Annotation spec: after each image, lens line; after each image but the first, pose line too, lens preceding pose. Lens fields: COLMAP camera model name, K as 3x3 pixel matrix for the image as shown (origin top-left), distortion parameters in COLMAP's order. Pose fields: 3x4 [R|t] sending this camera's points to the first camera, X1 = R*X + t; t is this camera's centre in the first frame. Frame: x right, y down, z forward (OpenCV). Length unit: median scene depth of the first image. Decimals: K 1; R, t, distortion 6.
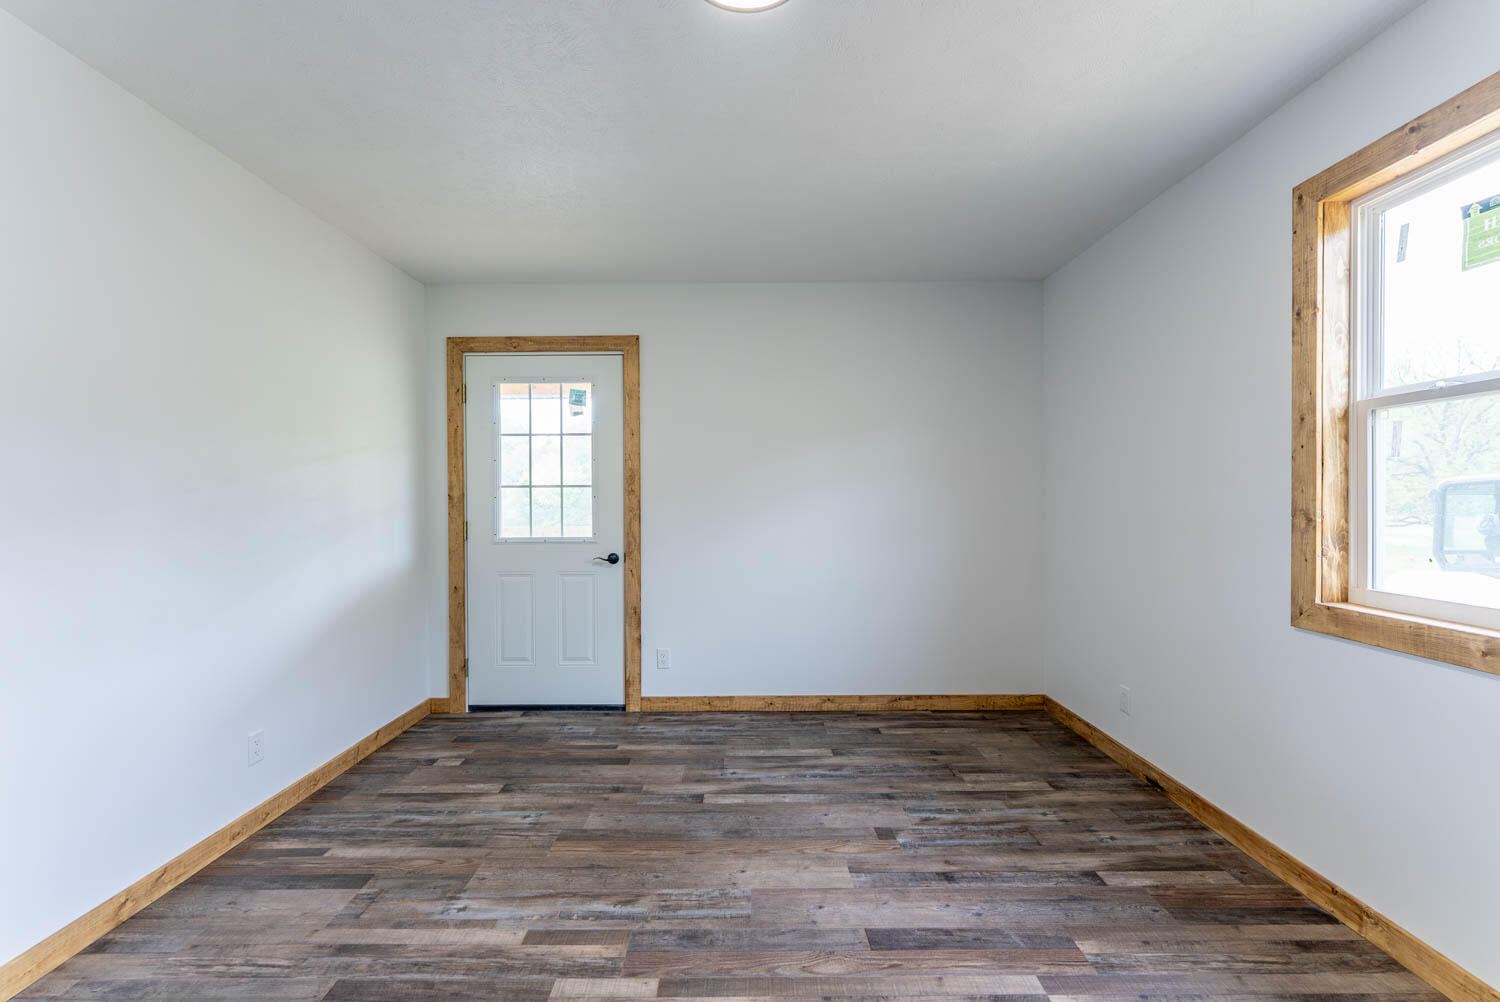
lens RADIAL K [[622.8, 0, 809.8], [0, 622.8, 503.3], [0, 0, 1]] dist [-0.002536, -0.000530]
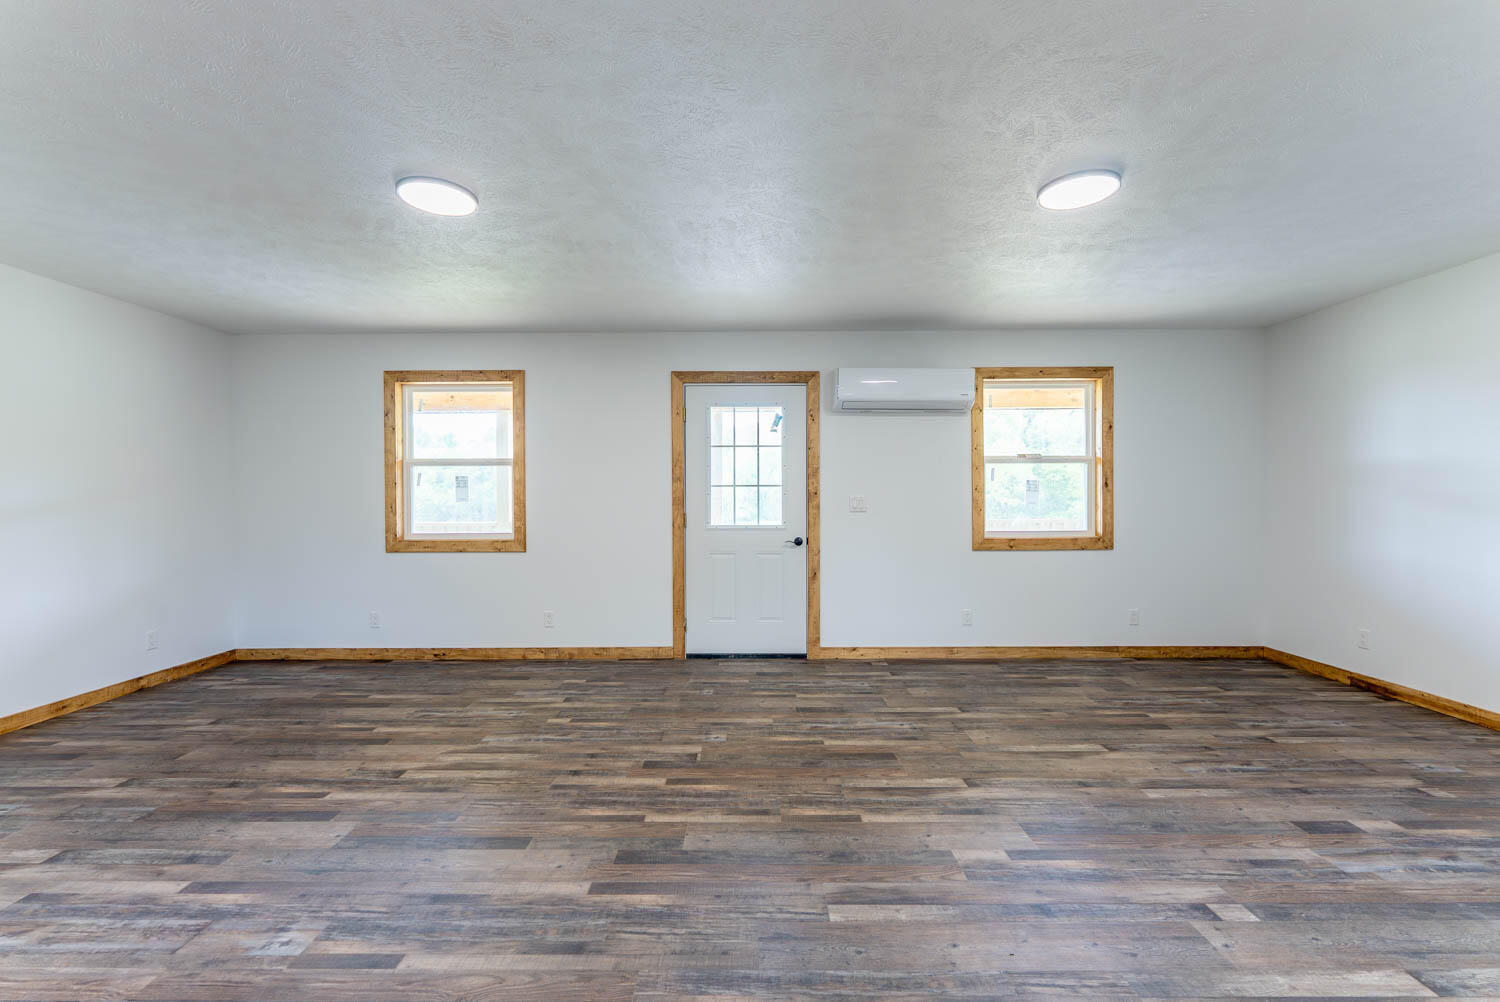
lens RADIAL K [[617.6, 0, 745.3], [0, 617.6, 504.2], [0, 0, 1]] dist [-0.001131, -0.000616]
pose [[1.000000, -0.000701, -0.000407, -0.451670], [0.000699, 0.999990, -0.004333, 0.017409], [0.000410, 0.004333, 0.999991, -0.311989]]
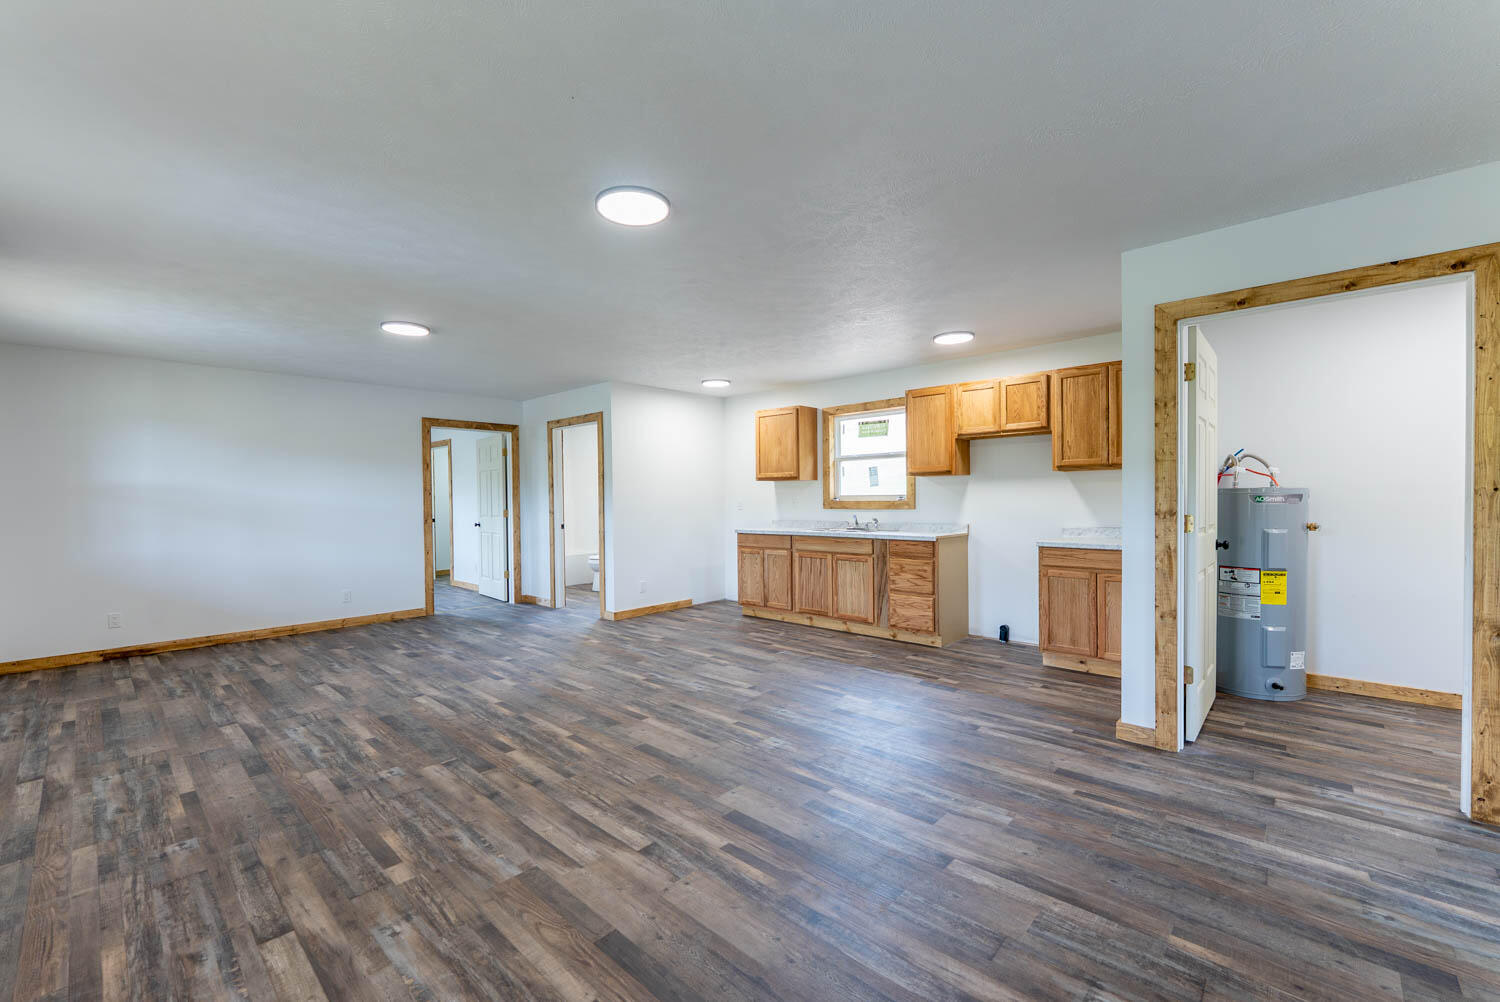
lens RADIAL K [[617.6, 0, 745.3], [0, 617.6, 504.2], [0, 0, 1]] dist [-0.001131, -0.000616]
pose [[-0.735862, 0.004844, 0.677114, -1.415265], [0.023579, 0.999551, 0.018475, -0.006320], [-0.676721, 0.029561, -0.735646, 0.886209]]
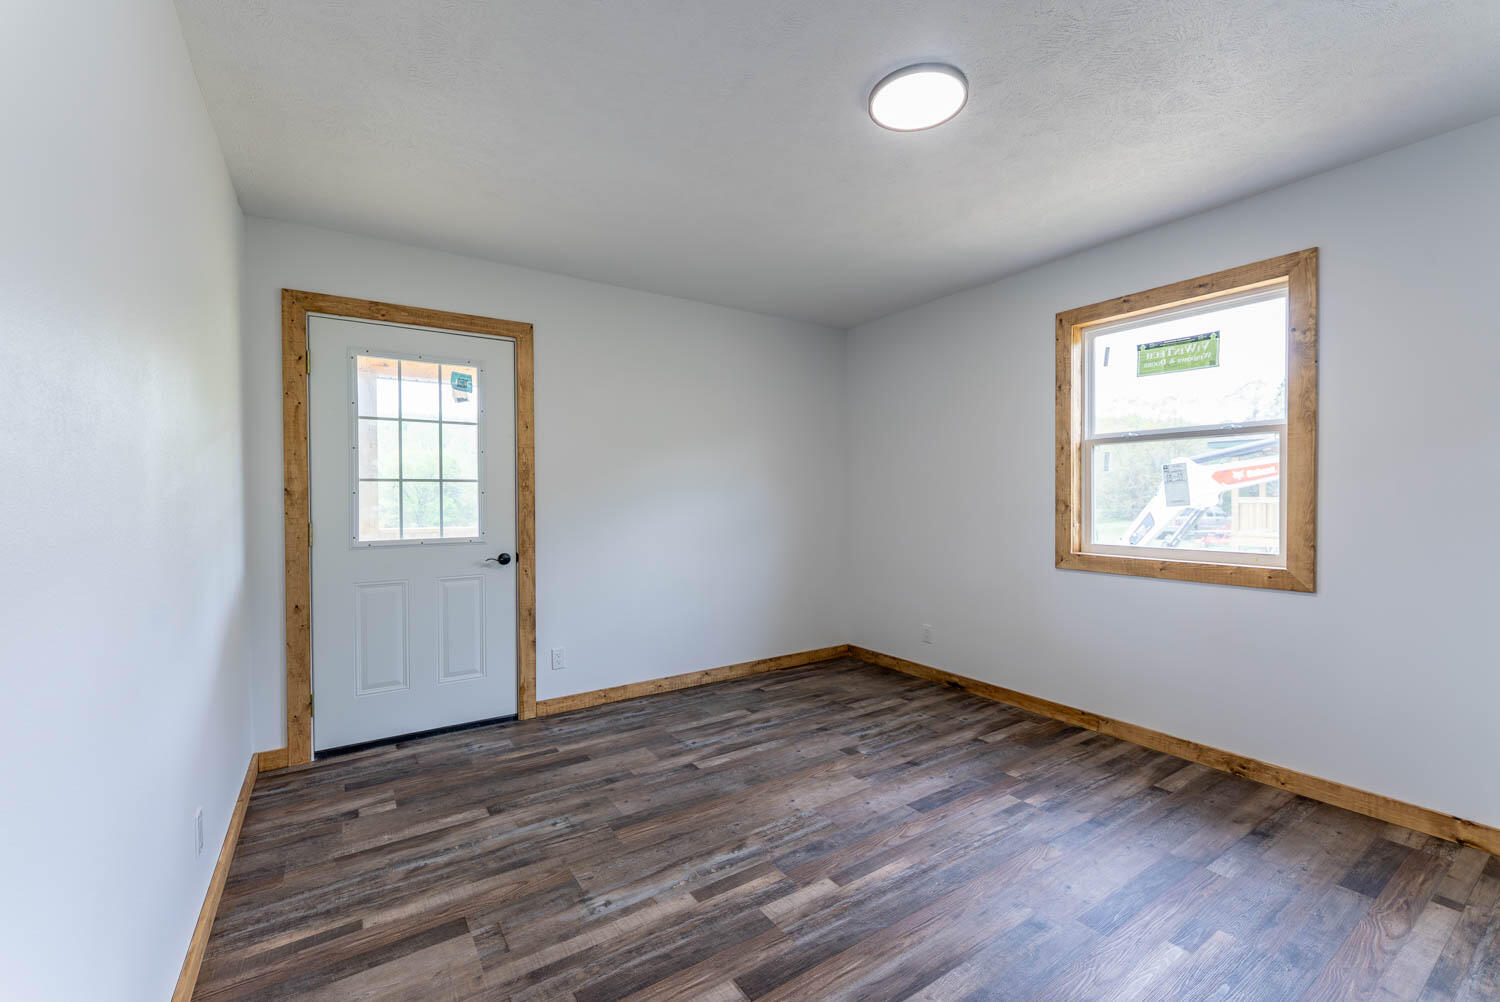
lens RADIAL K [[617.6, 0, 745.3], [0, 617.6, 504.2], [0, 0, 1]] dist [-0.001131, -0.000616]
pose [[0.833611, -0.006243, 0.552316, -0.554880], [0.006249, 0.999979, 0.001871, 0.007538], [-0.552316, 0.001892, 0.833633, 0.031382]]
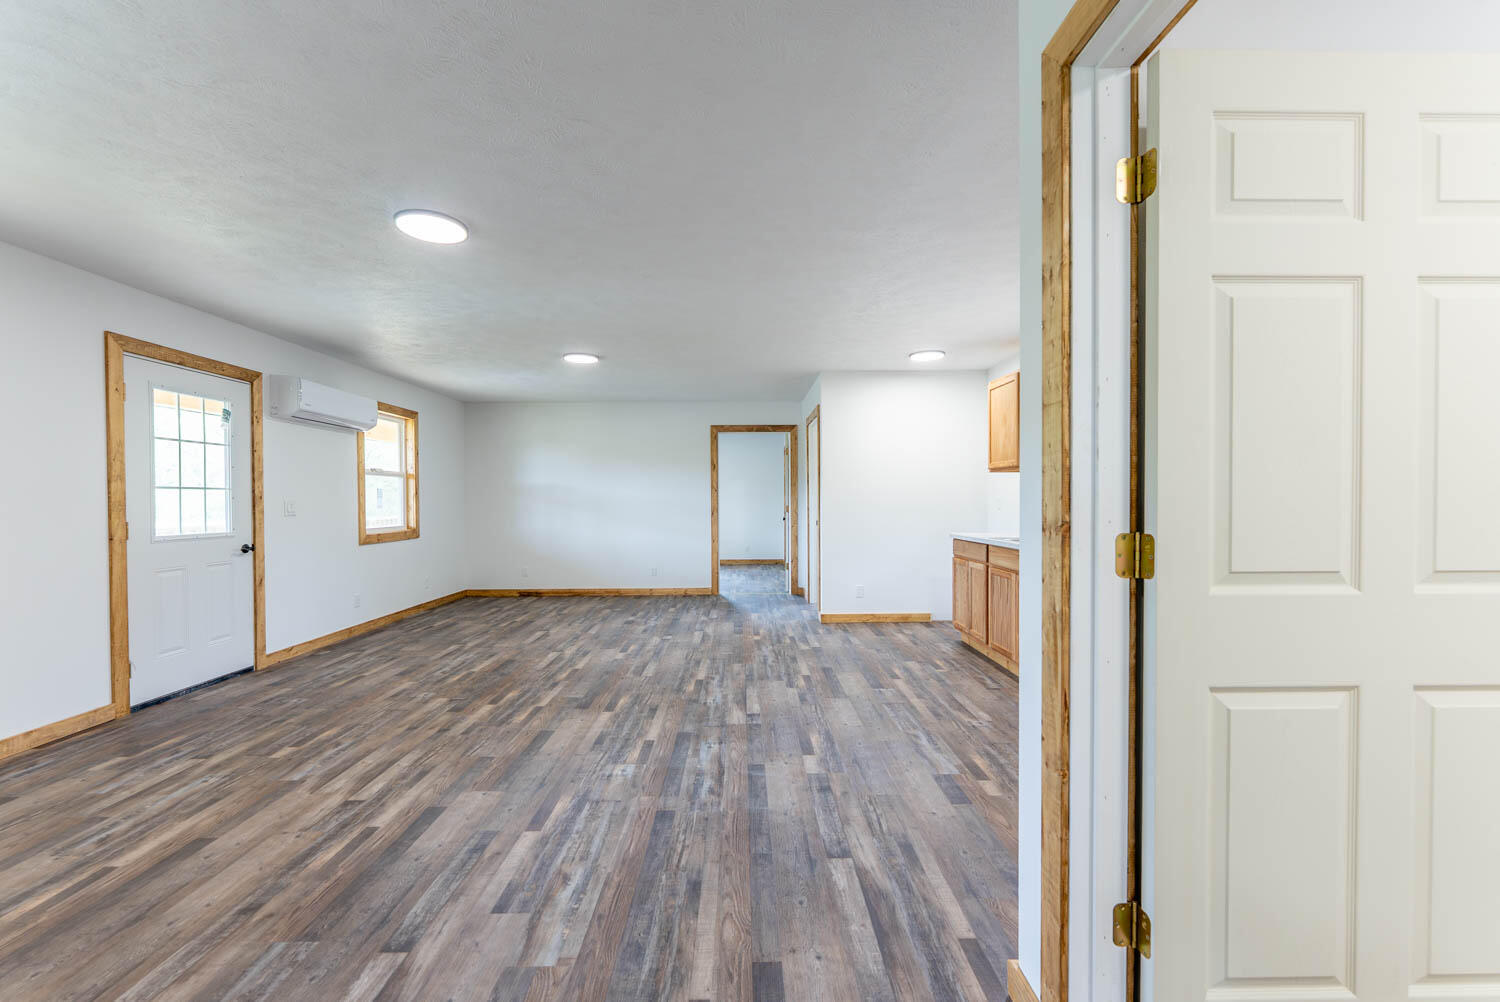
lens RADIAL K [[617.6, 0, 745.3], [0, 617.6, 504.2], [0, 0, 1]] dist [-0.001131, -0.000616]
pose [[-0.012616, -0.003271, 0.999915, -1.634904], [0.020061, 0.999793, 0.003524, 0.017958], [-0.999719, 0.020103, -0.012548, 0.028473]]
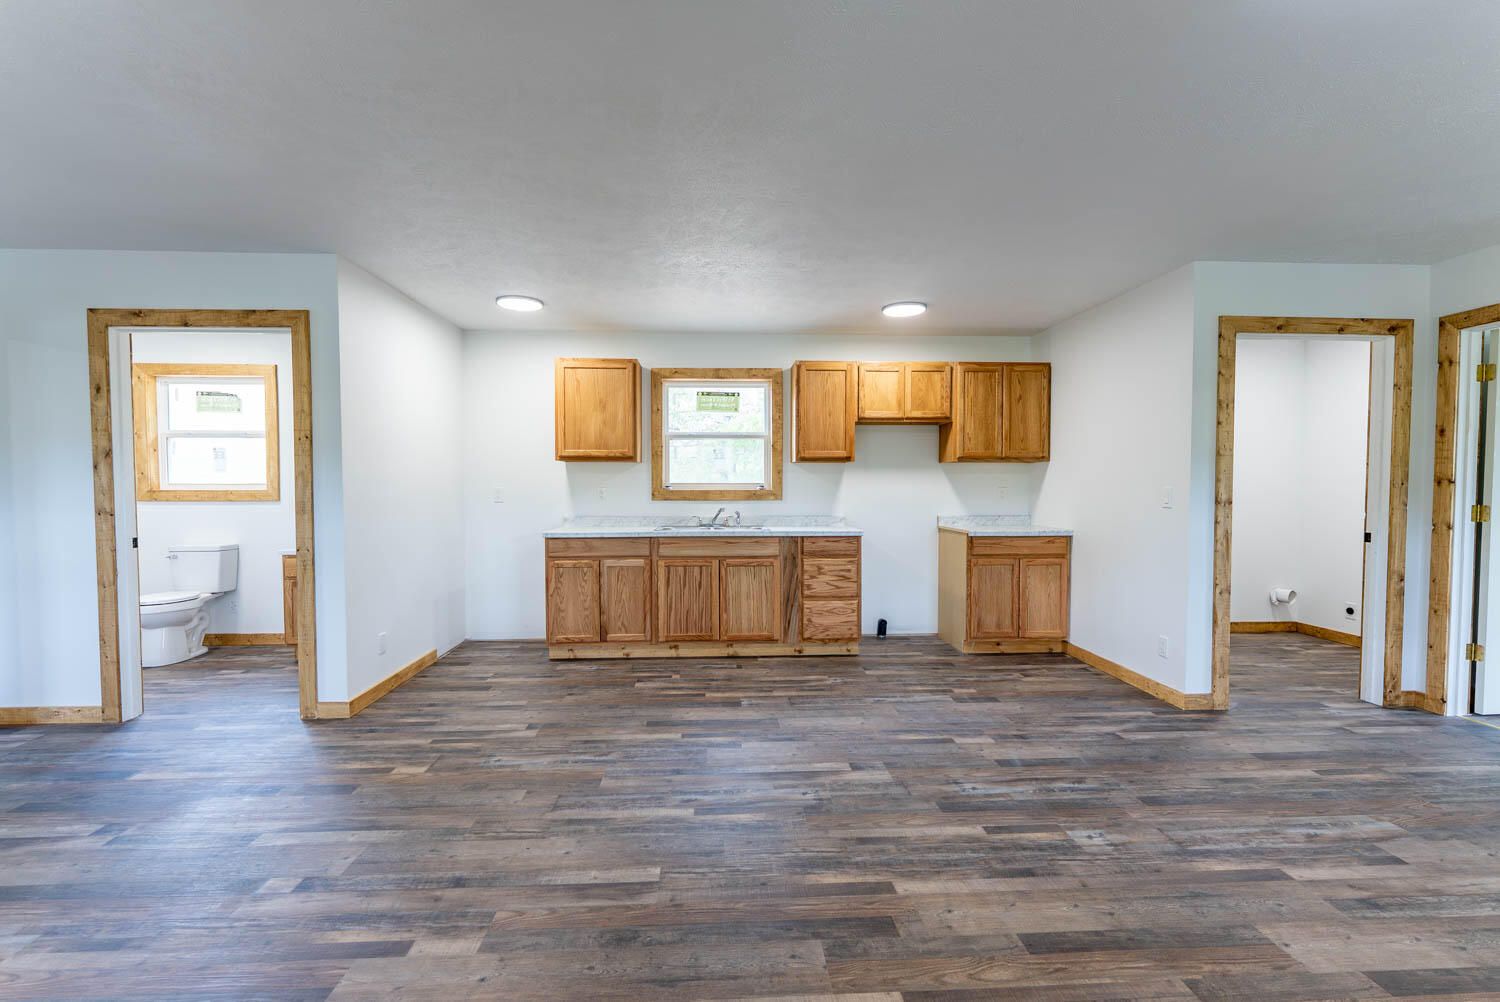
lens RADIAL K [[624.3, 0, 743.2], [0, 624.3, 503.5], [0, 0, 1]] dist [-0.002225, 0.000032]
pose [[-0.998390, 0.006153, -0.056392, -0.427776], [0.003666, 0.999021, 0.044091, -0.007682], [0.056608, 0.043813, -0.997435, 0.795557]]
